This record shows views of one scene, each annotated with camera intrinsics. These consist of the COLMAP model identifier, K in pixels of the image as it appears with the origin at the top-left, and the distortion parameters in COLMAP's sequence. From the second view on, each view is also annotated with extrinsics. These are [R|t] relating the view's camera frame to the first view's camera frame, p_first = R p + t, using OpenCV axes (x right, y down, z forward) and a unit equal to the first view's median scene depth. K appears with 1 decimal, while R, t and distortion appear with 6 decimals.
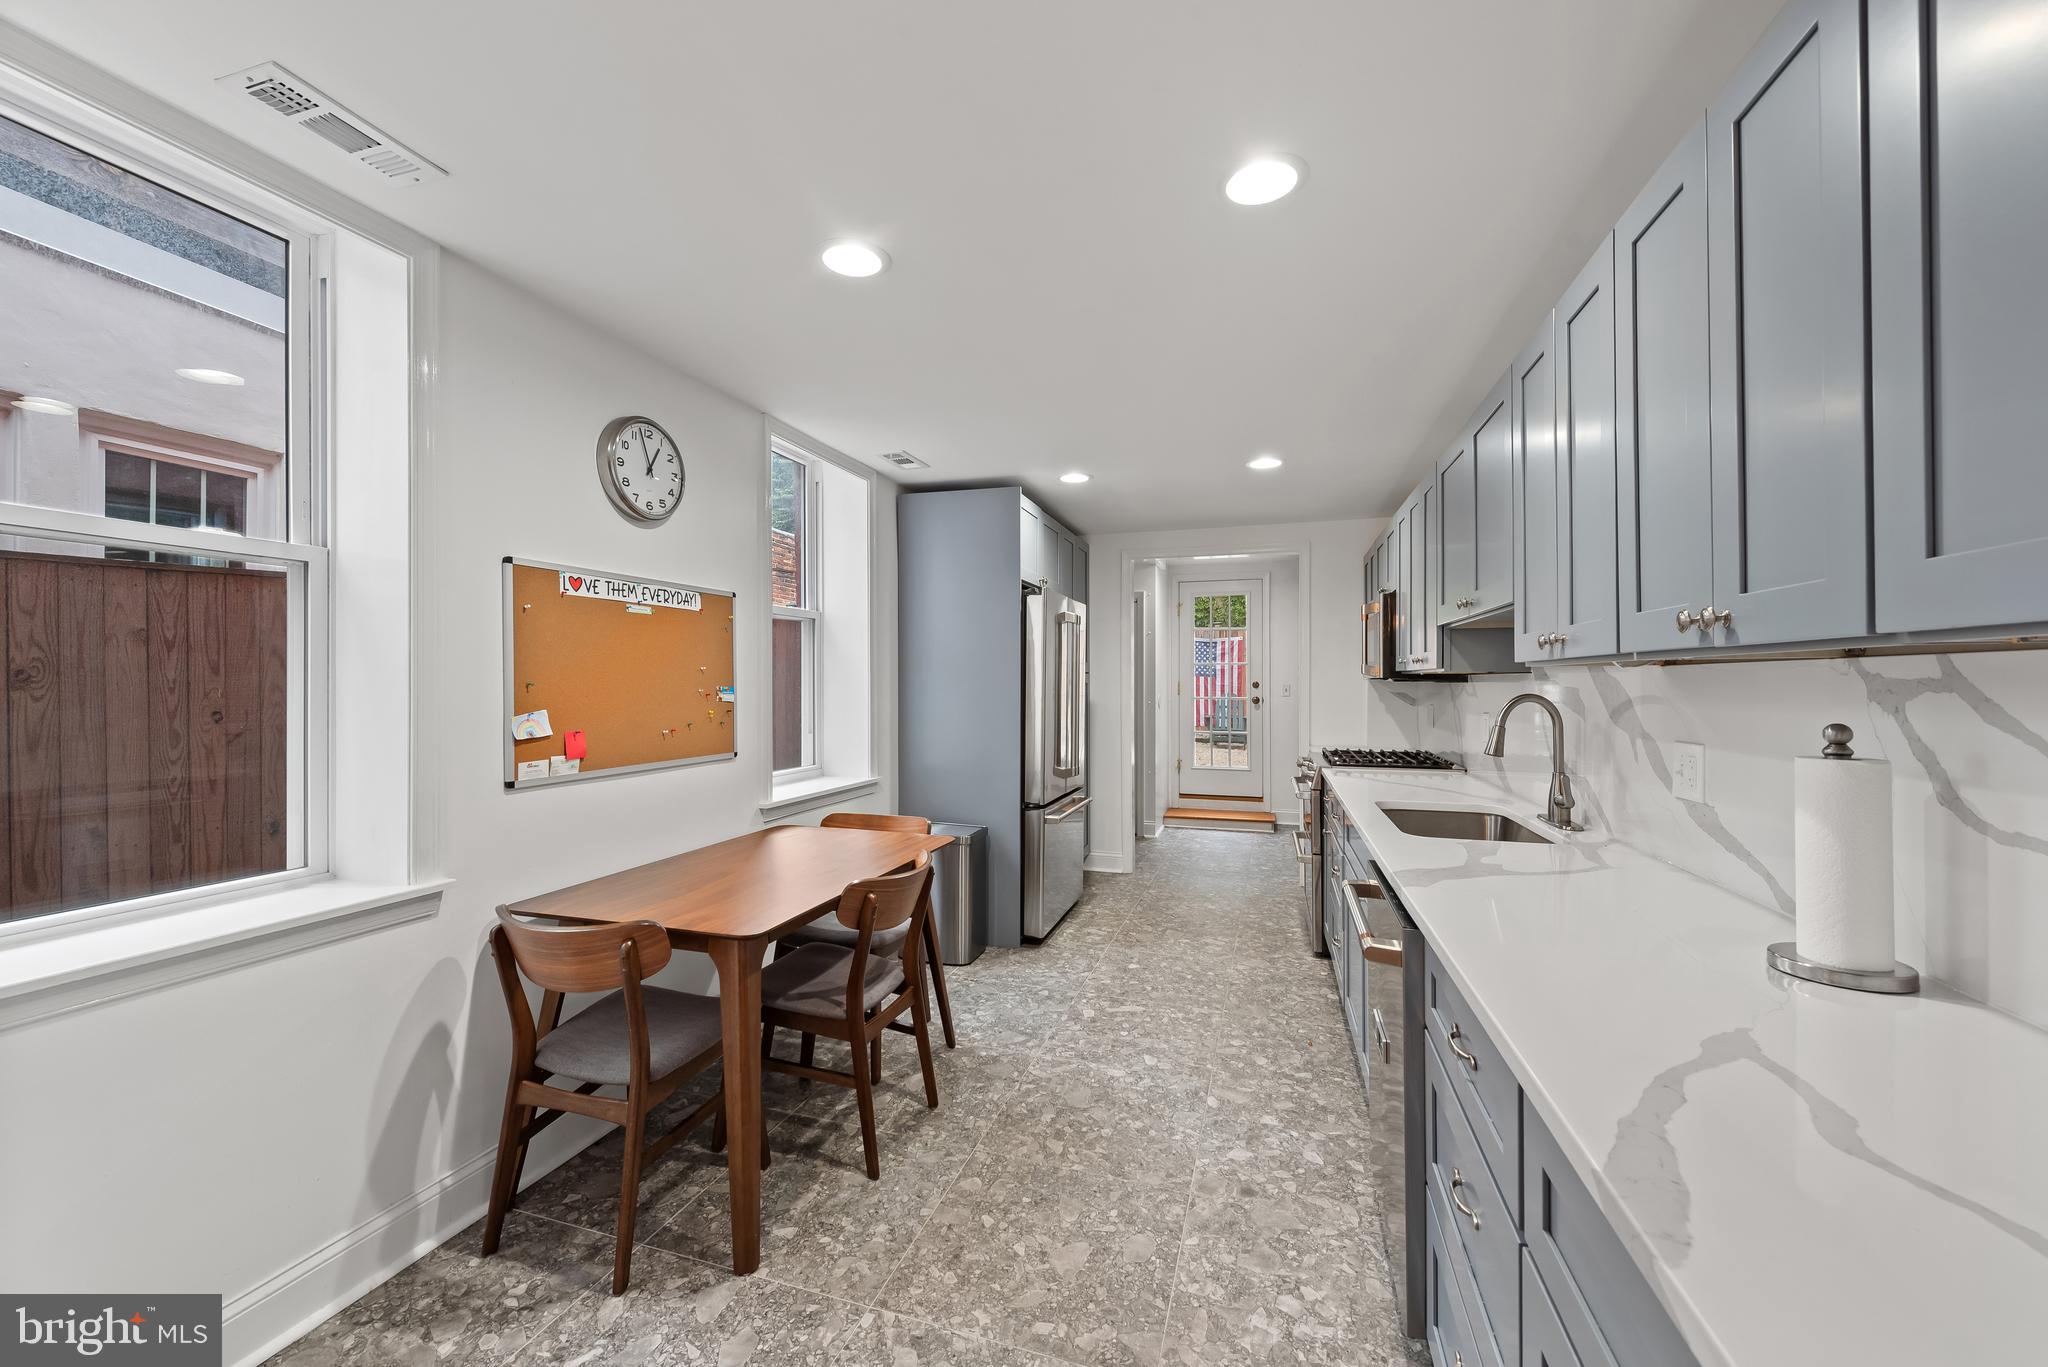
lens RADIAL K [[797.3, 0, 1023.5], [0, 797.3, 667.8], [0, 0, 1]] dist [0.001933, -0.000049]
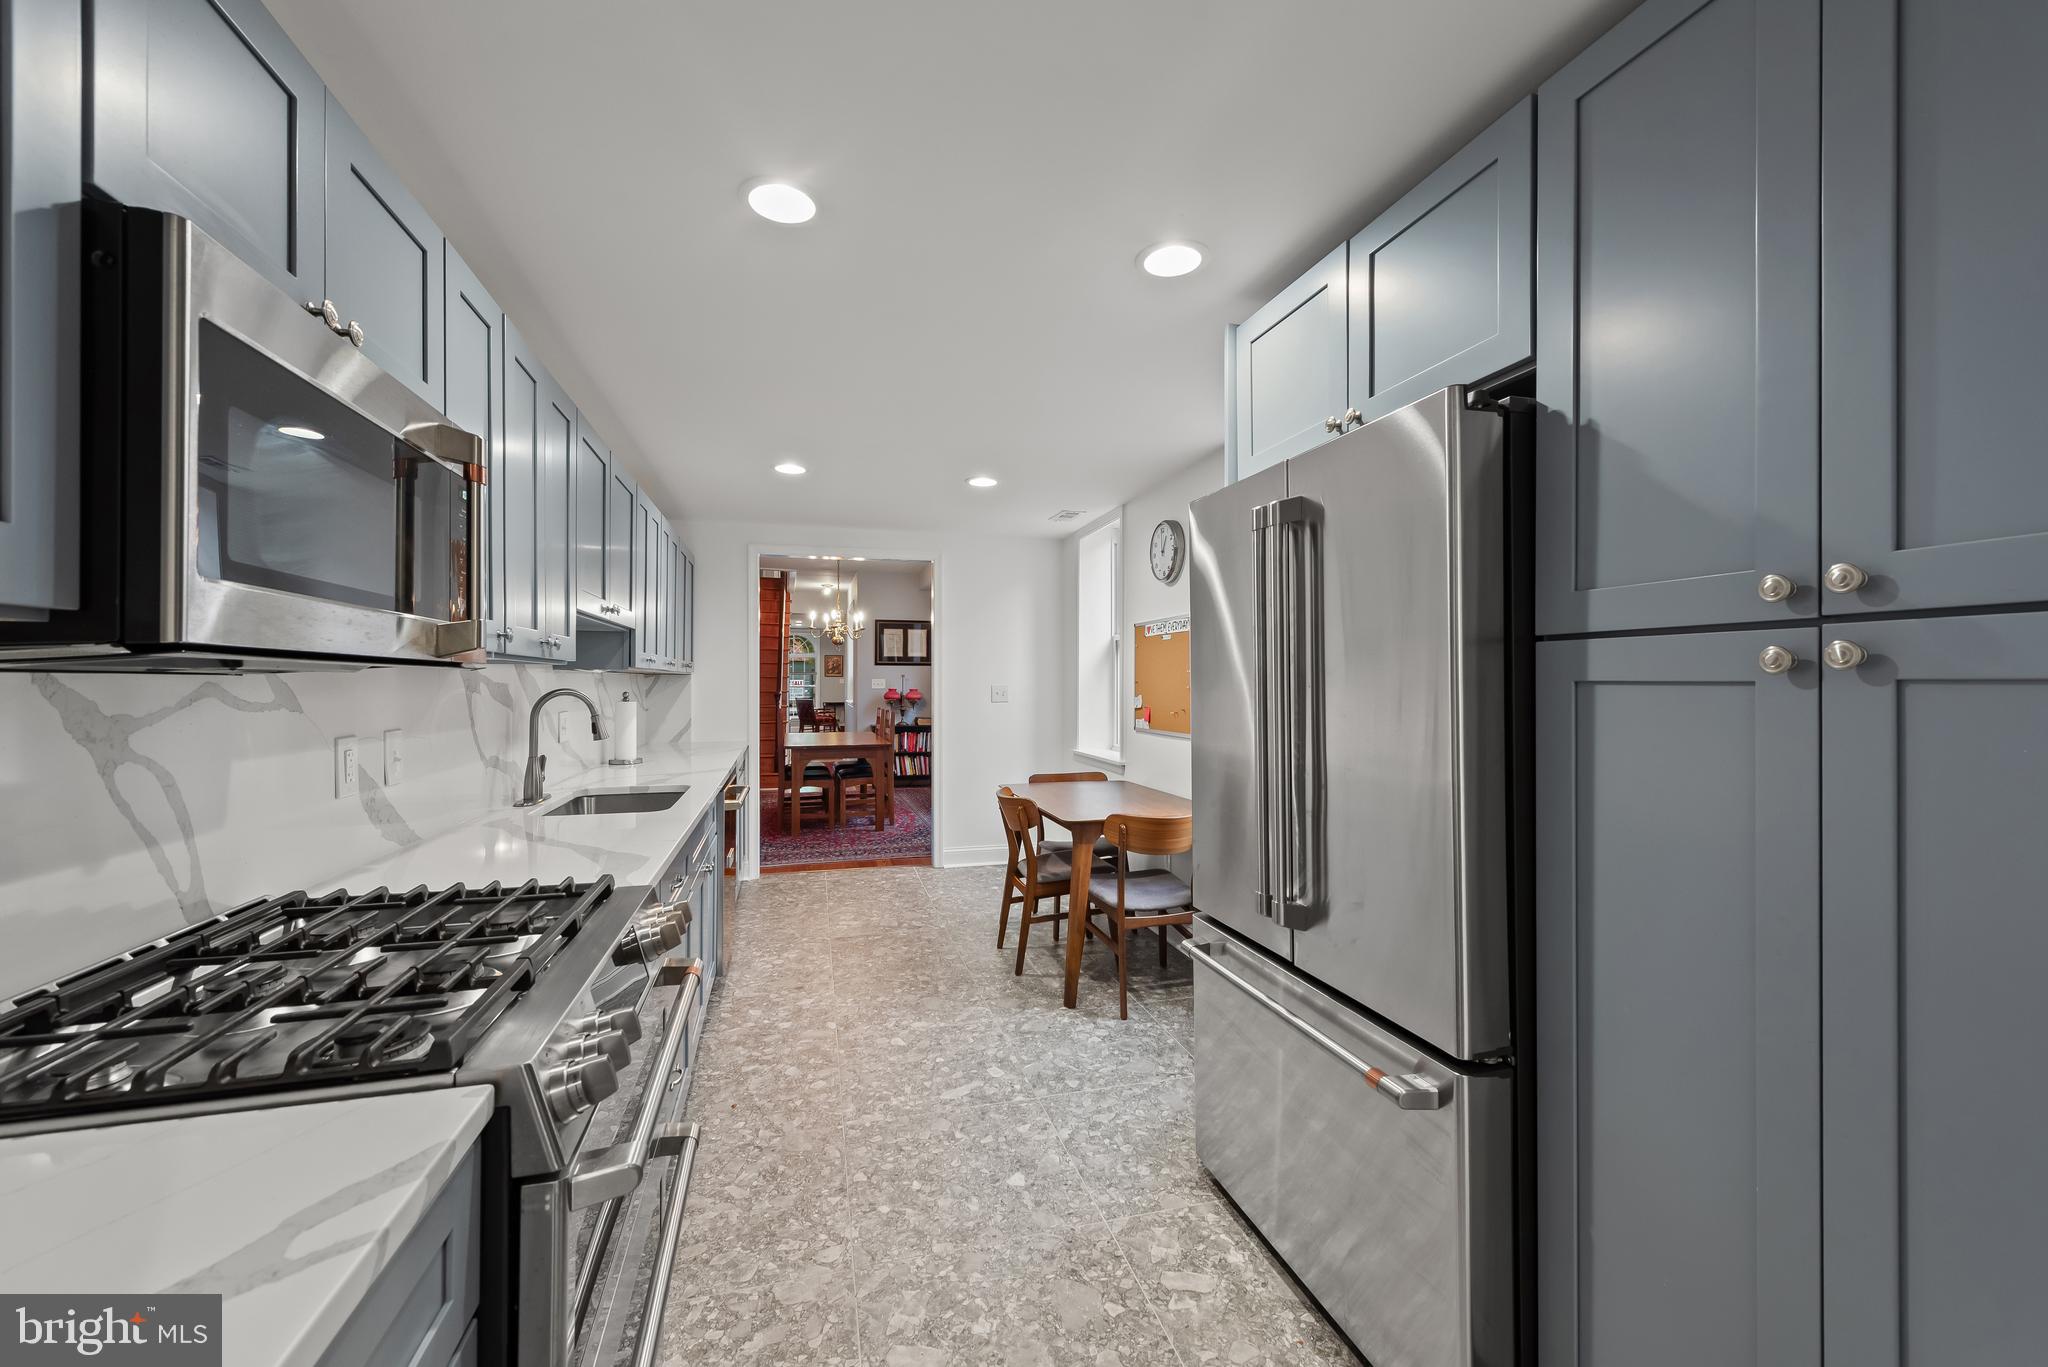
lens RADIAL K [[797.3, 0, 1021.5], [0, 797.3, 679.6], [0, 0, 1]] dist [0.001933, -0.000049]
pose [[-0.840309, -0.003368, -0.542098, 0.653395], [0.007412, 0.999816, -0.017701, 0.041245], [0.542058, -0.018892, -0.840129, 2.185330]]
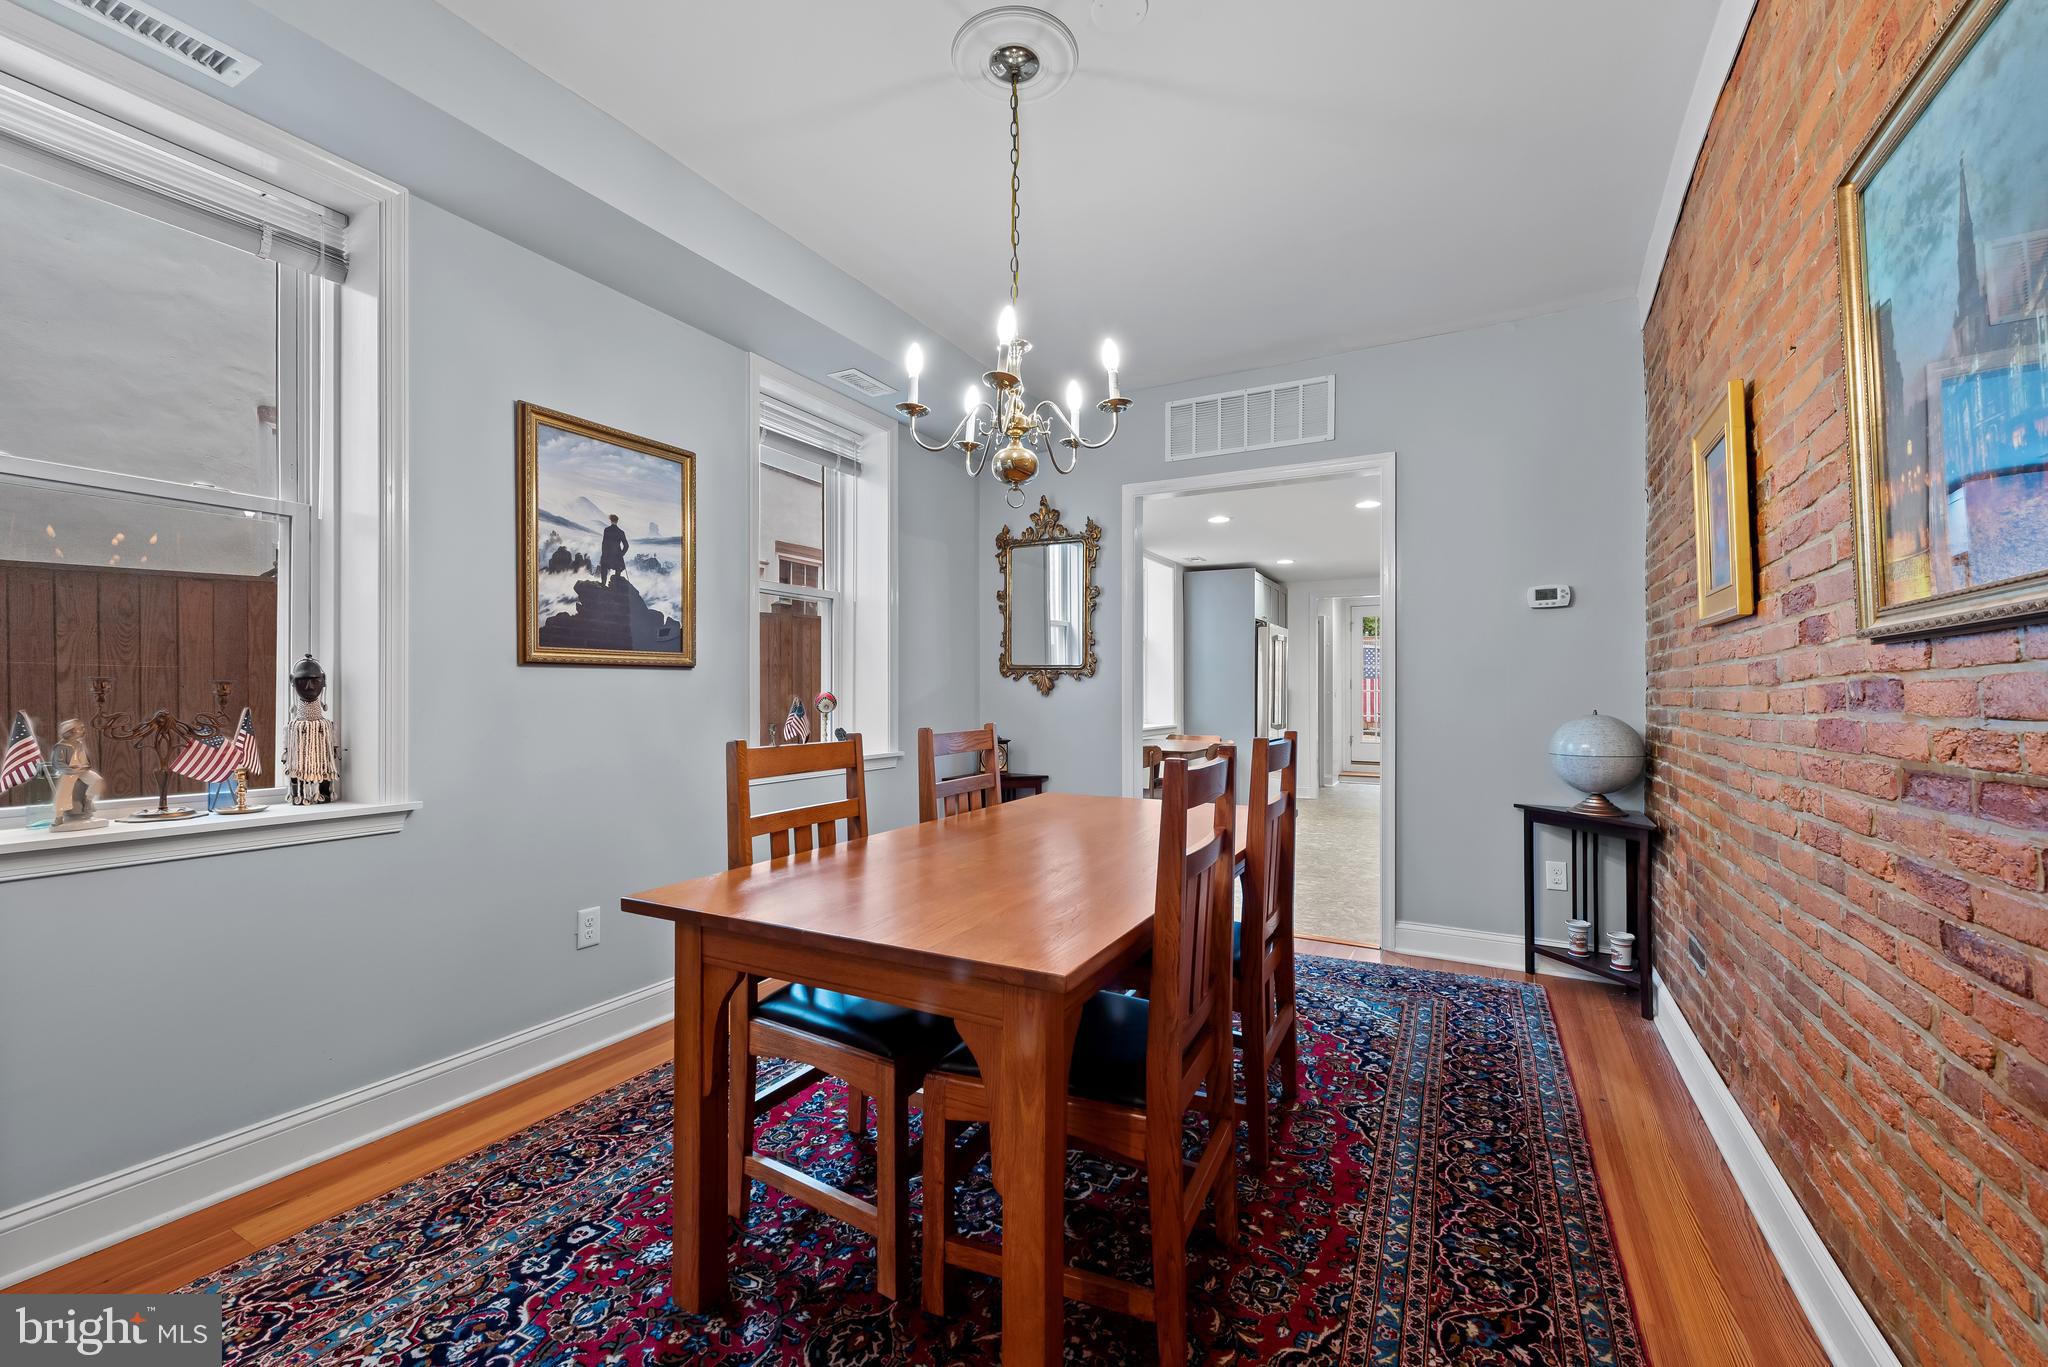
lens RADIAL K [[839.9, 0, 1021.9], [0, 839.9, 677.7], [0, 0, 1]] dist [0.002892, 0.000125]
pose [[0.982212, -0.001394, -0.187772, -0.262865], [0.002559, 0.999979, 0.005961, 0.017852], [0.187760, -0.006335, 0.982195, -1.555365]]
